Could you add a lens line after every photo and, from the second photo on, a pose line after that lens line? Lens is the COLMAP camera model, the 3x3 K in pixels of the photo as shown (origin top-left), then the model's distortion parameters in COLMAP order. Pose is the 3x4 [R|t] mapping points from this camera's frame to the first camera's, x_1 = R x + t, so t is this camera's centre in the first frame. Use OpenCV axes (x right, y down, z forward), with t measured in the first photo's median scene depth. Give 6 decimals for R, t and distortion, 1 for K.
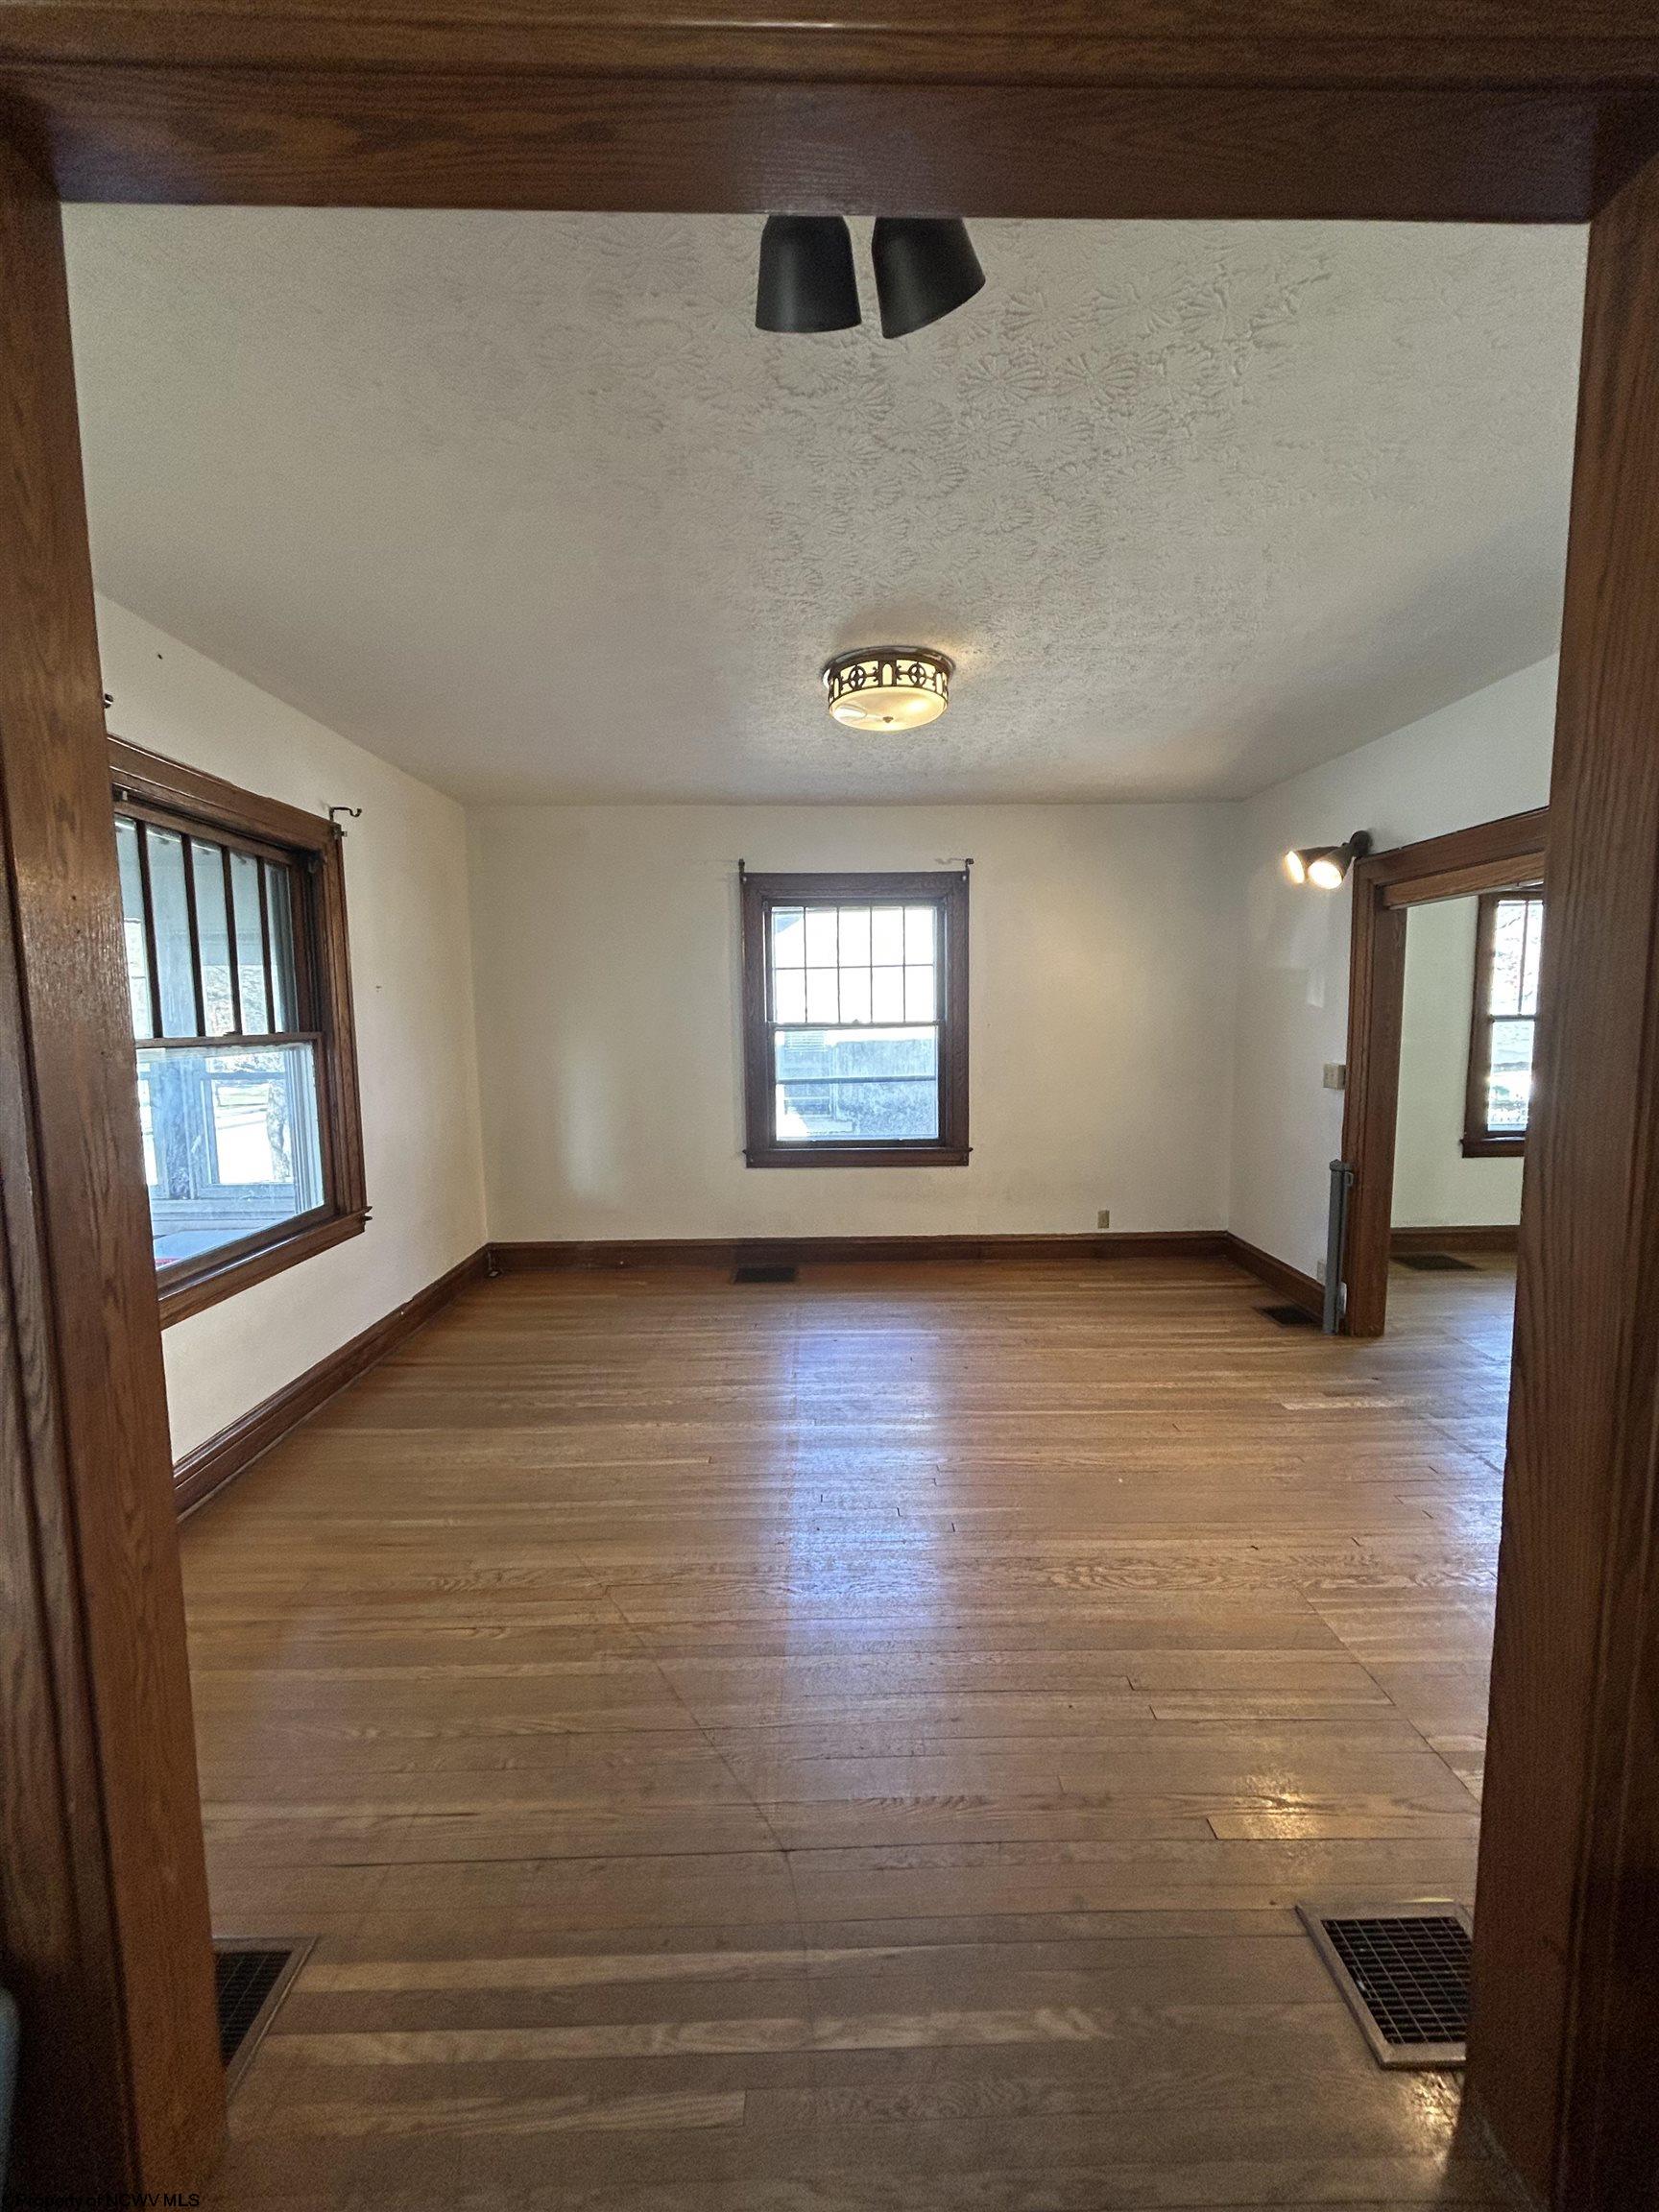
lens RADIAL K [[890.5, 0, 814.5], [0, 890.5, 1106.2], [0, 0, 1]] dist [0.000682, -0.000542]
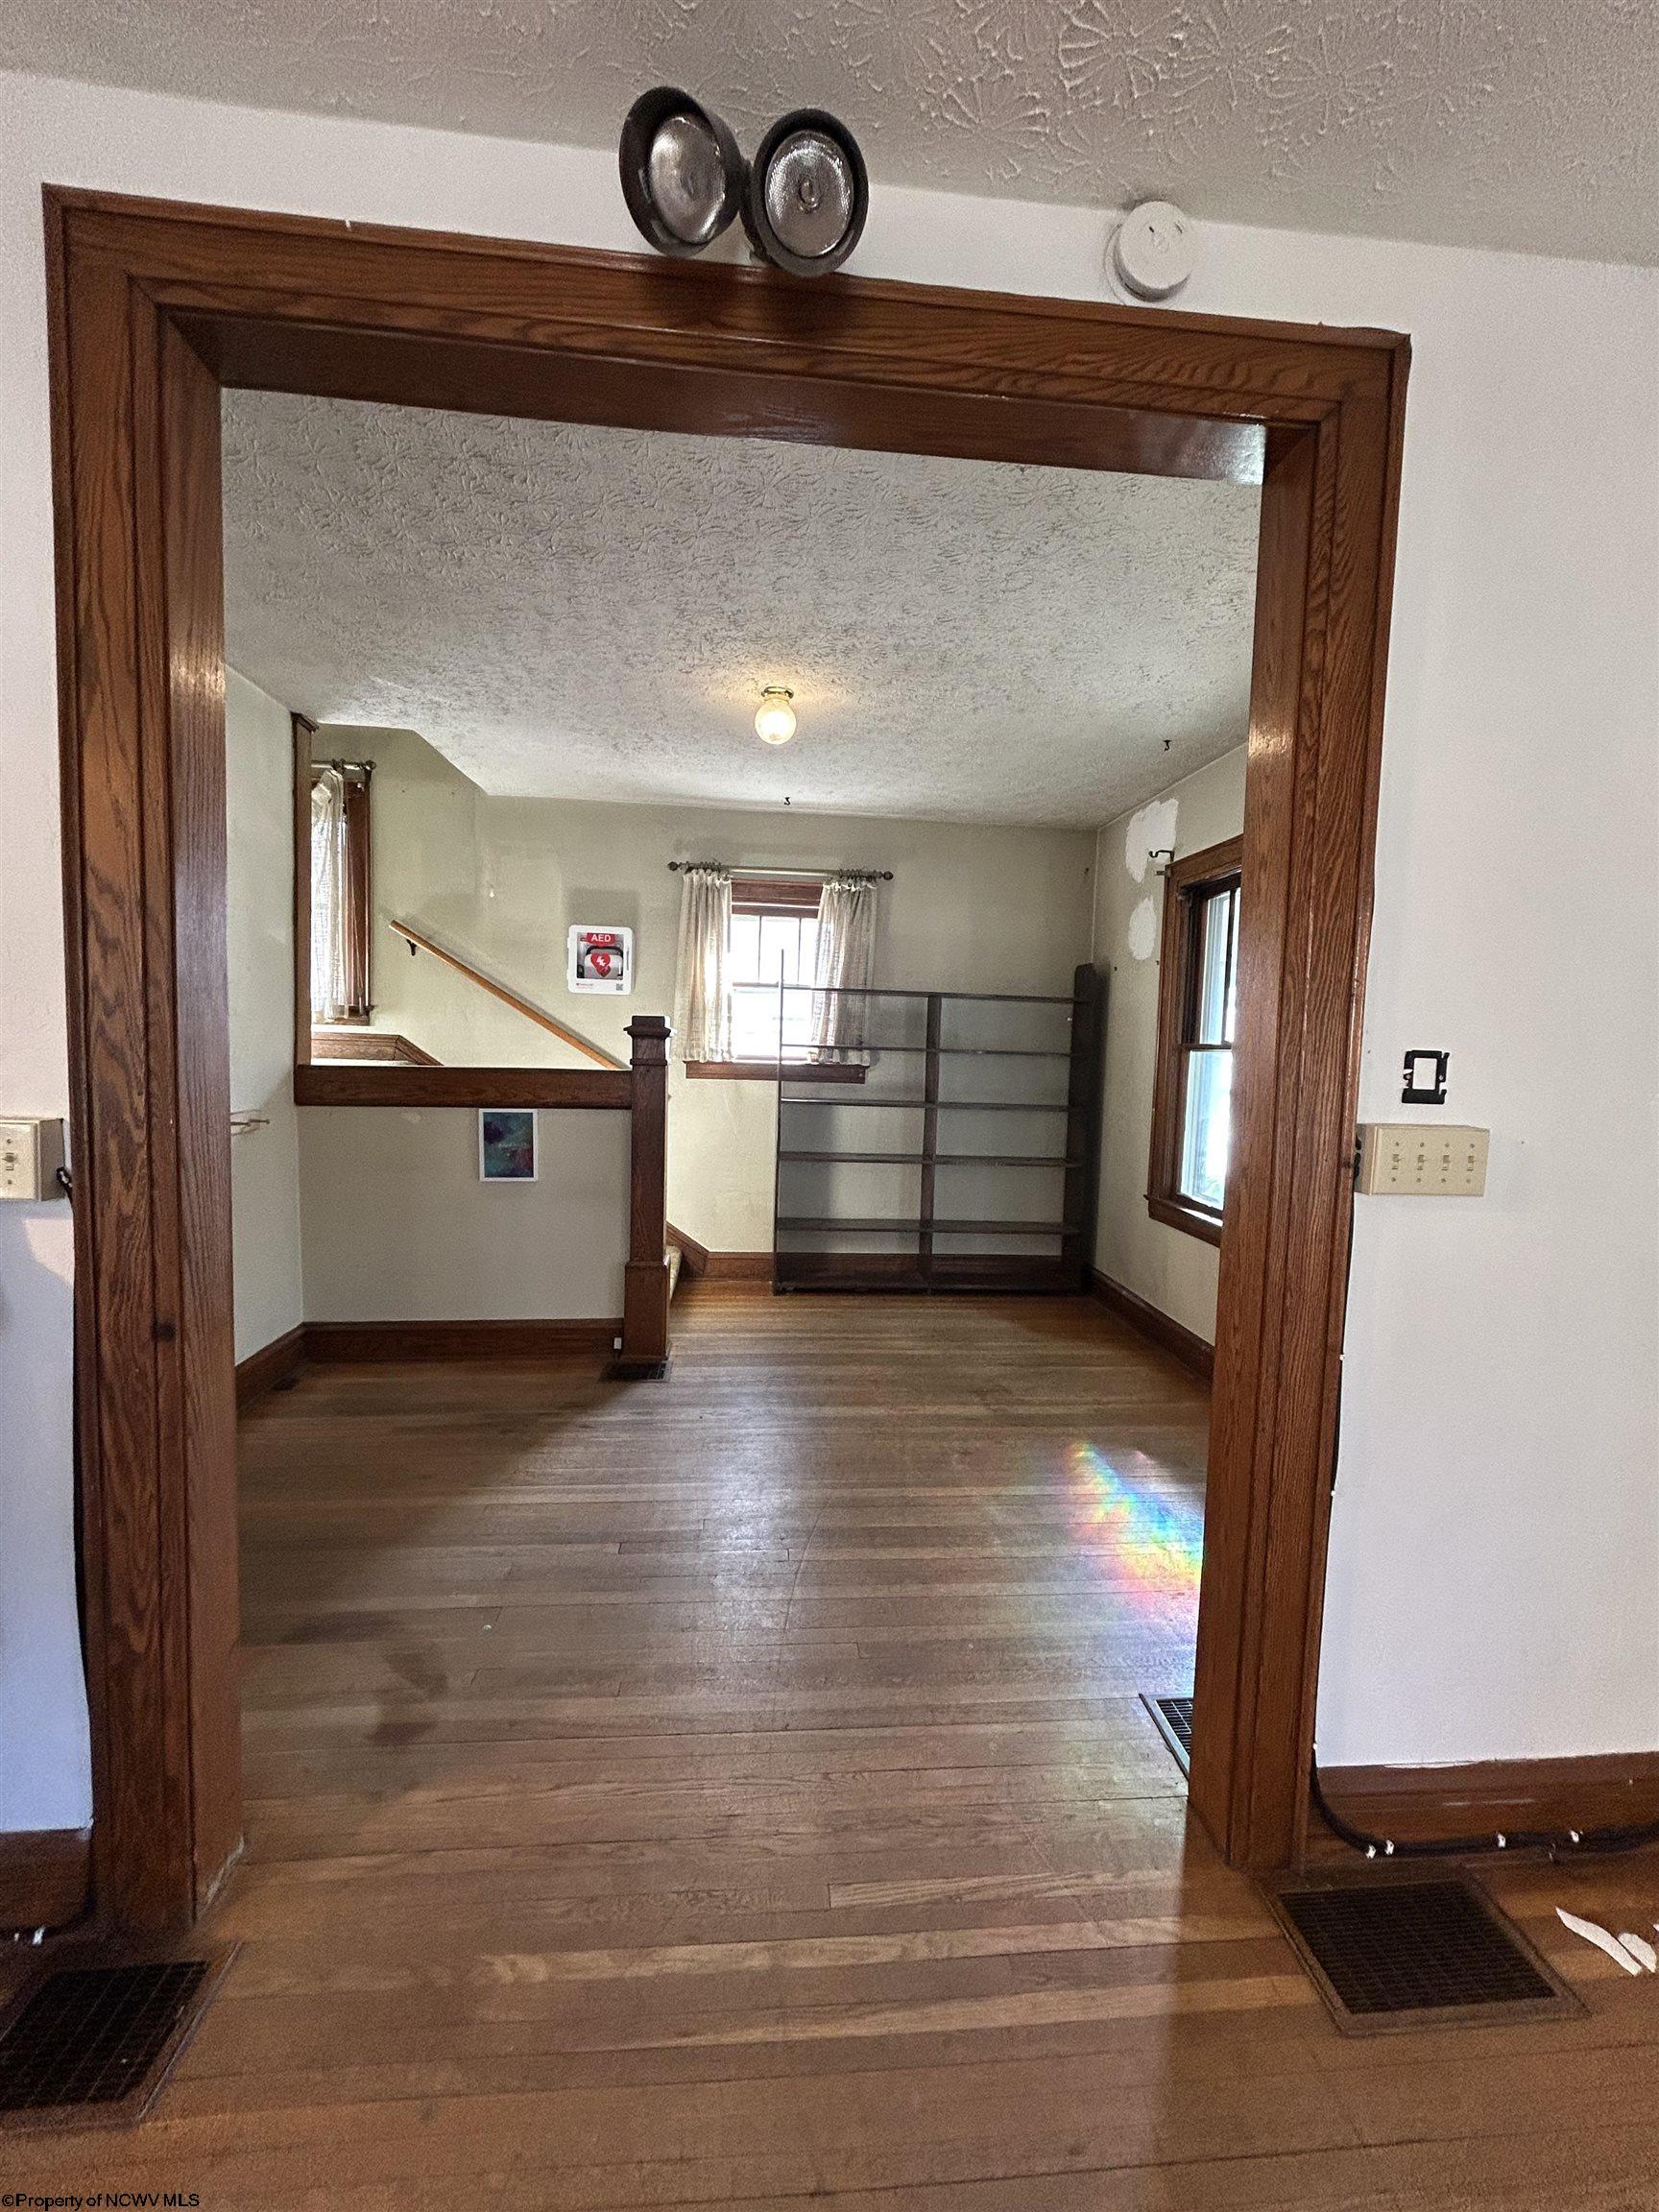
lens RADIAL K [[890.5, 0, 827.5], [0, 890.5, 1106.3], [0, 0, 1]] dist [0.000682, -0.000542]
pose [[-0.996899, -0.012876, -0.077627, 0.027691], [-0.025922, 0.985194, 0.169475, -0.112014], [0.074296, 0.170962, -0.982472, 1.852925]]
